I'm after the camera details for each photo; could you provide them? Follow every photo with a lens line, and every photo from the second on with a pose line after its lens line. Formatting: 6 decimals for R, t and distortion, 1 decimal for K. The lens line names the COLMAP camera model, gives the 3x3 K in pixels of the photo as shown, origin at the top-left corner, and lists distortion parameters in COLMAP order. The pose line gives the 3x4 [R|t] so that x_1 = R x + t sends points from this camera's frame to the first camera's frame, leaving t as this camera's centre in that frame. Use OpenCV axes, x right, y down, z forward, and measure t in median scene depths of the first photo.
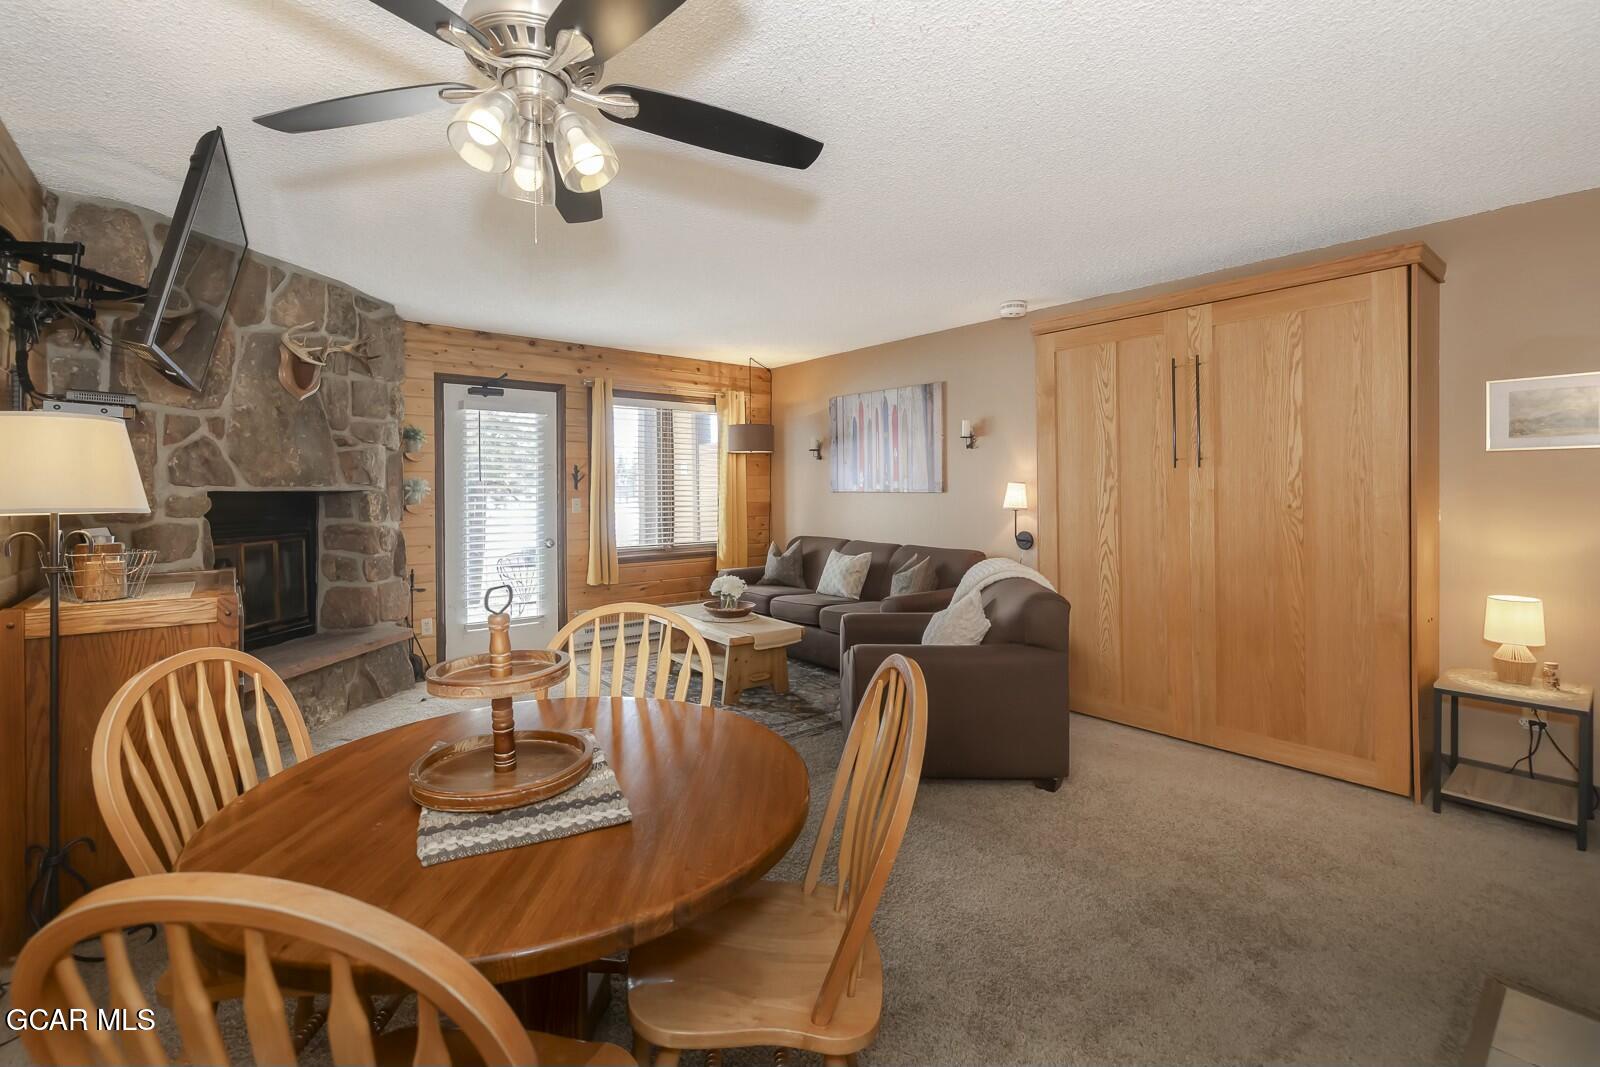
lens RADIAL K [[685.4, 0, 763.3], [0, 685.4, 495.5], [0, 0, 1]] dist [-0.003198, 0.000379]
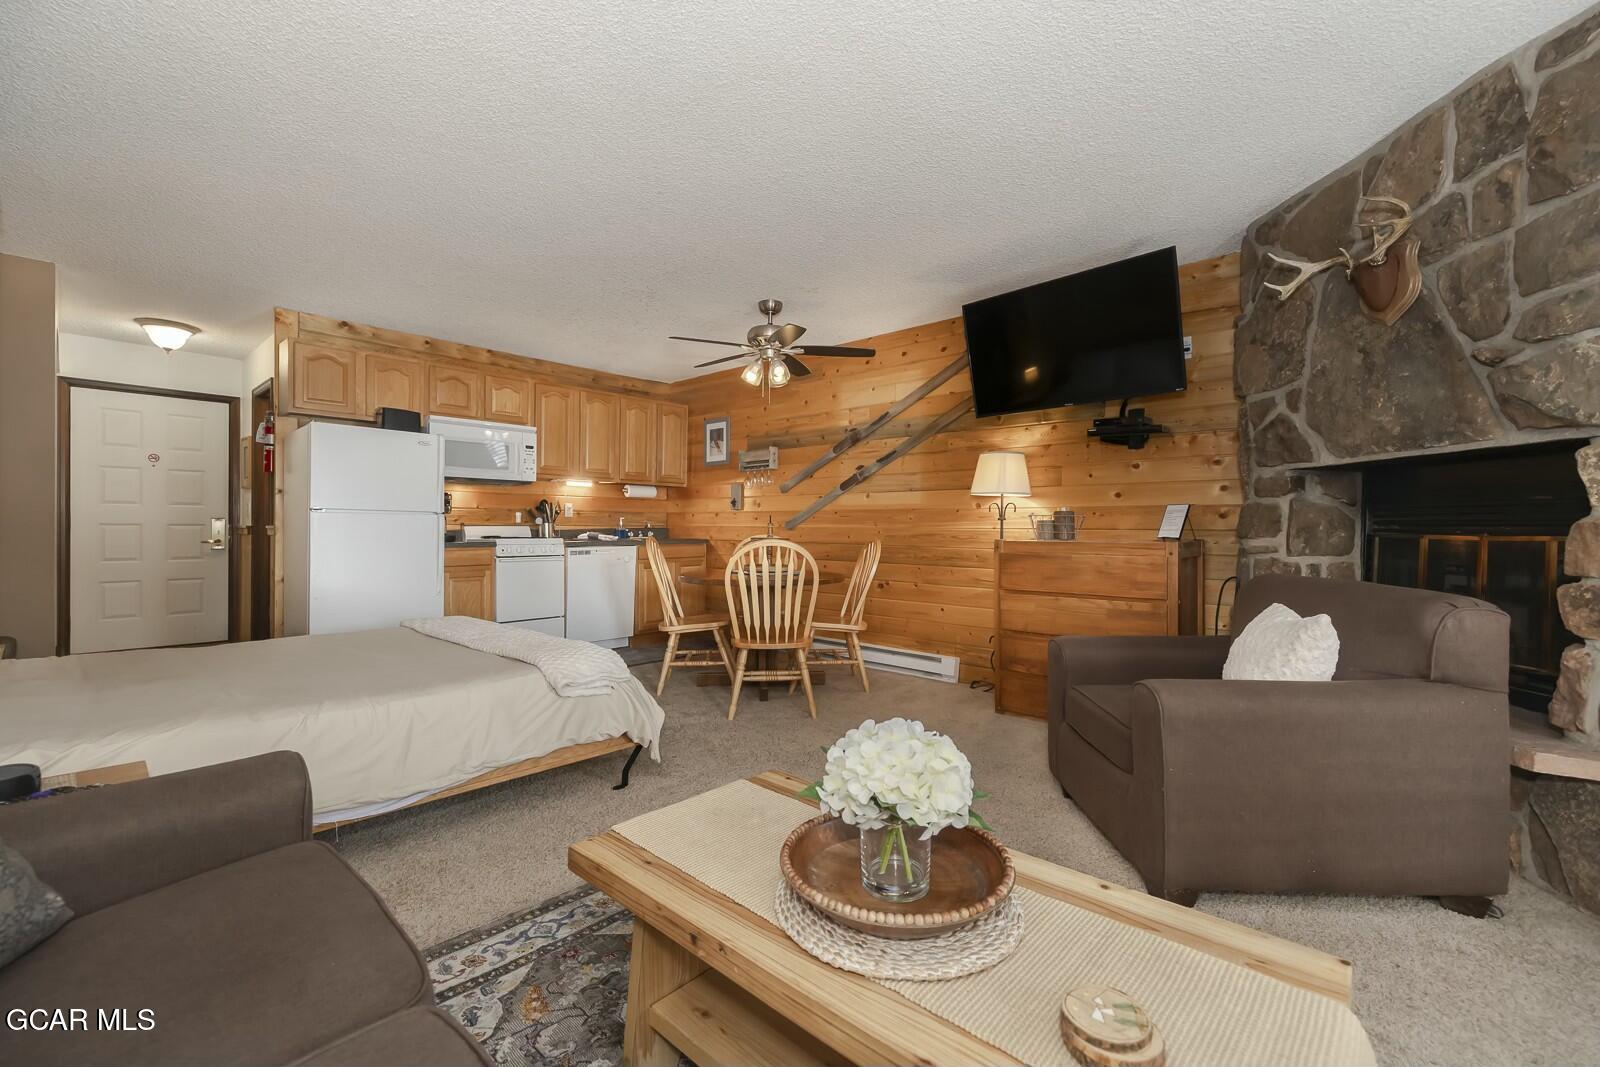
lens RADIAL K [[685.4, 0, 792.7], [0, 685.4, 533.6], [0, 0, 1]] dist [-0.003198, 0.000379]
pose [[-0.986793, 0.004995, -0.161912, 0.022438], [0.001938, 0.999817, 0.019034, 0.050978], [0.161977, 0.018469, -0.986622, 1.470710]]
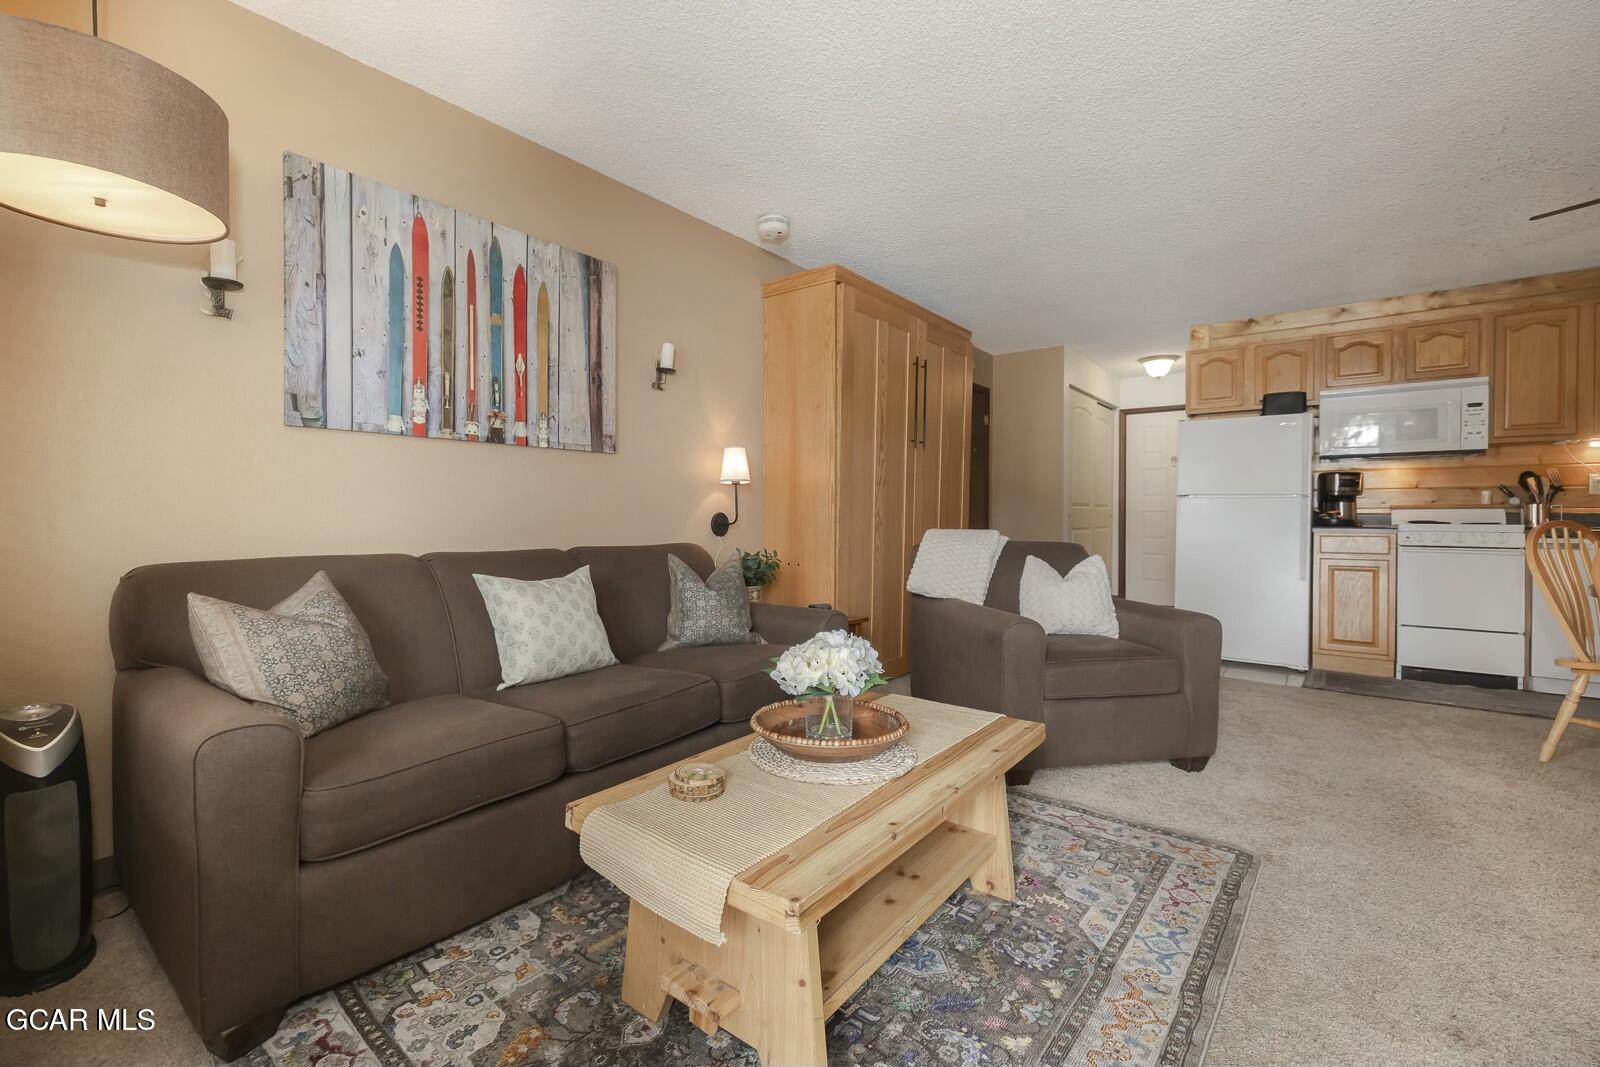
lens RADIAL K [[685.4, 0, 779.5], [0, 685.4, 517.7], [0, 0, 1]] dist [-0.003198, 0.000379]
pose [[-0.213974, -0.000348, 0.976839, -0.460038], [0.005903, 0.999981, 0.001649, 0.067205], [-0.976822, 0.006119, -0.213967, 1.301248]]
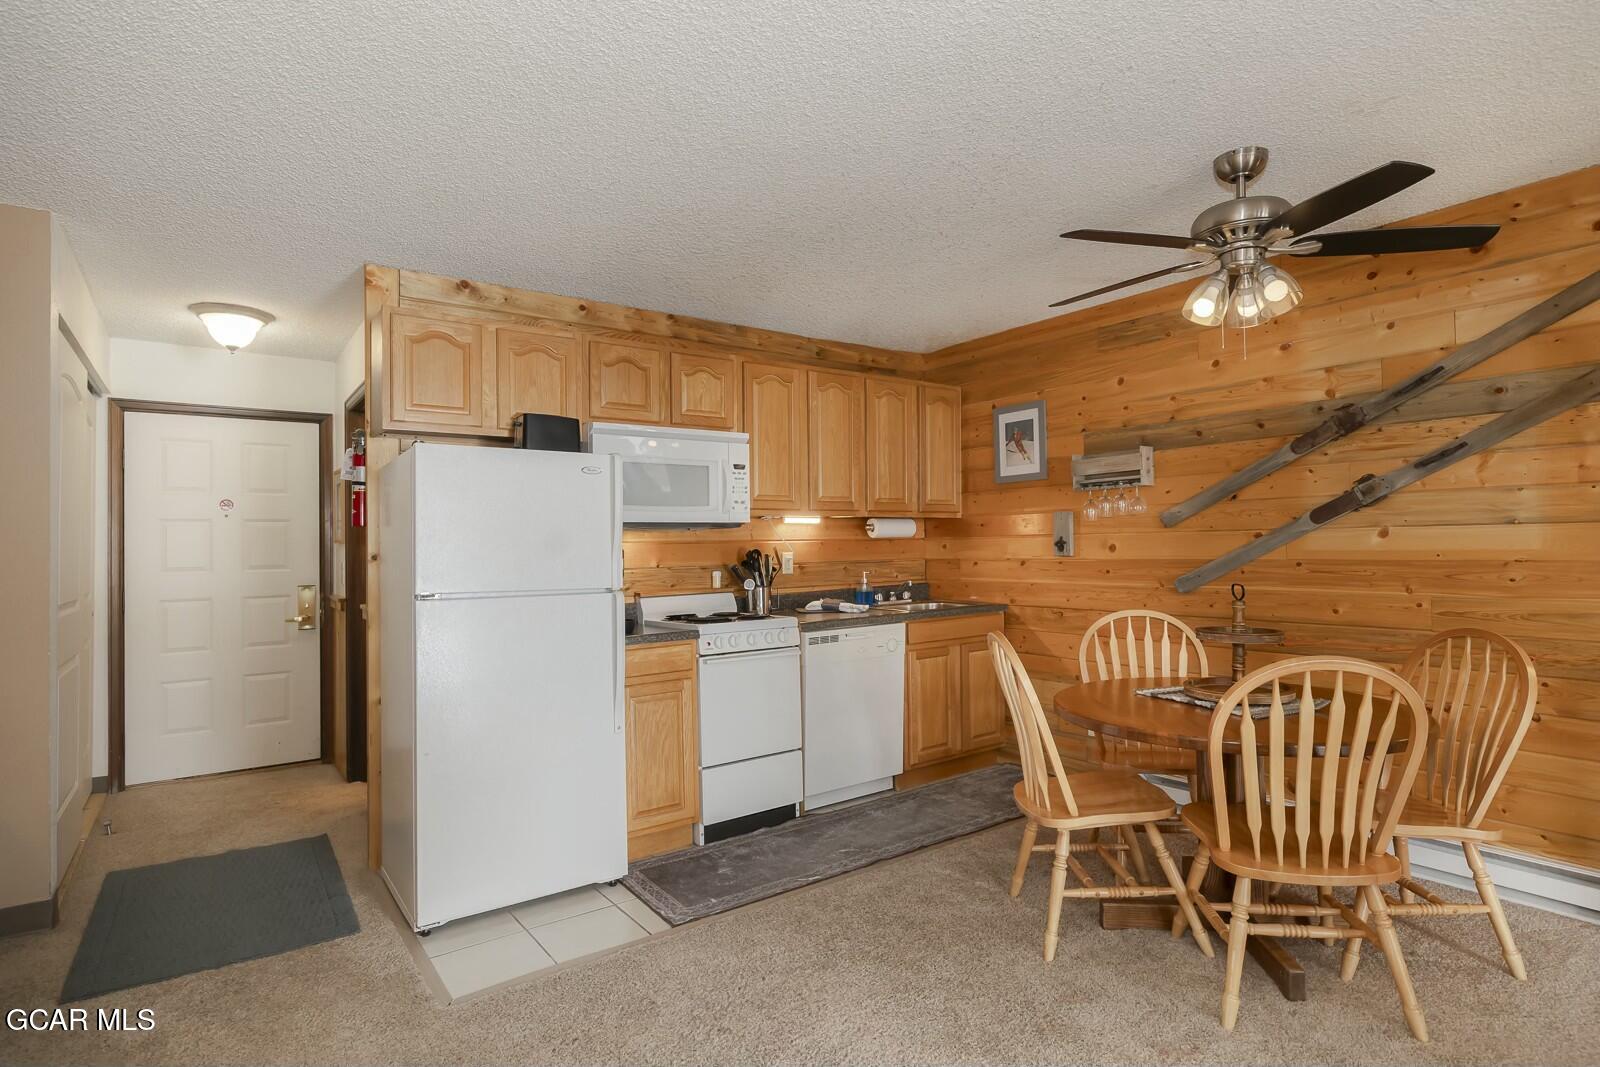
lens RADIAL K [[822.1, 0, 771.5], [0, 822.1, 531.8], [0, 0, 1]] dist [-0.009994, 0.000375]
pose [[-0.998086, 0.027886, 0.055198, 0.221086], [0.027443, 0.999585, -0.008777, -0.006373], [-0.055420, -0.007245, -0.998437, 1.036077]]
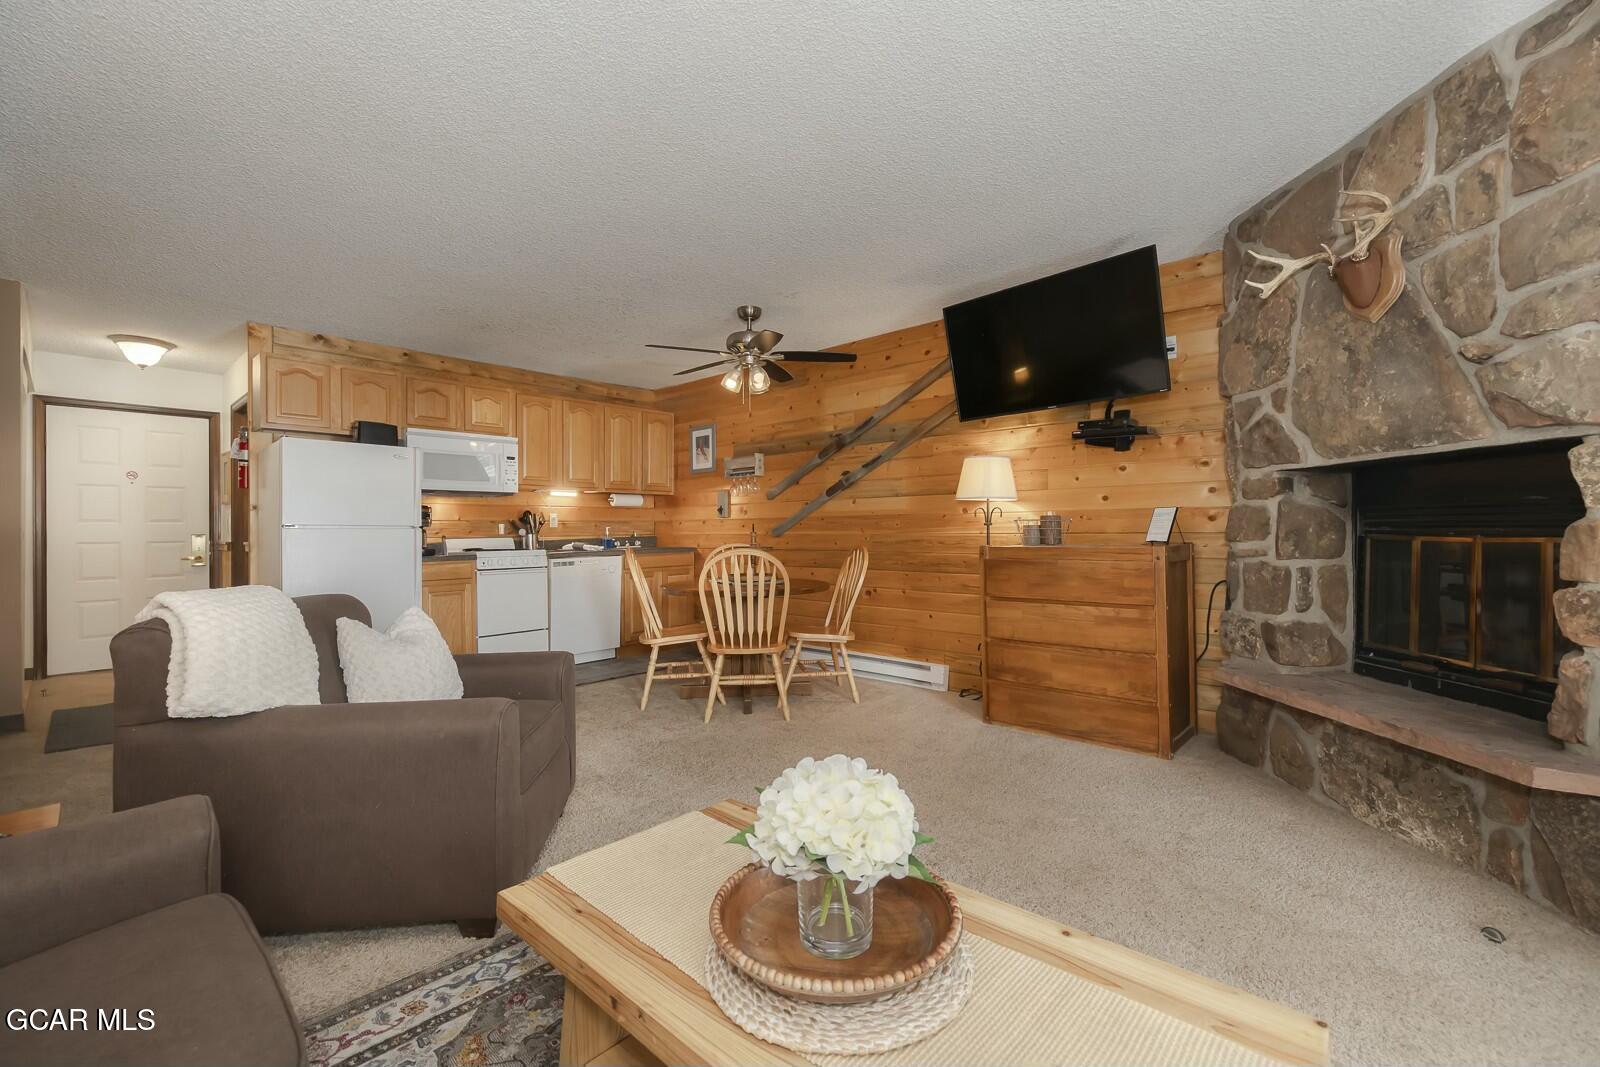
lens RADIAL K [[685.4, 0, 791.1], [0, 685.4, 529.7], [0, 0, 1]] dist [-0.003198, 0.000379]
pose [[-0.987016, 0.018616, -0.159538, -0.007849], [0.017555, 0.999813, 0.008058, 0.043662], [0.159658, 0.005153, -0.987159, 1.456006]]
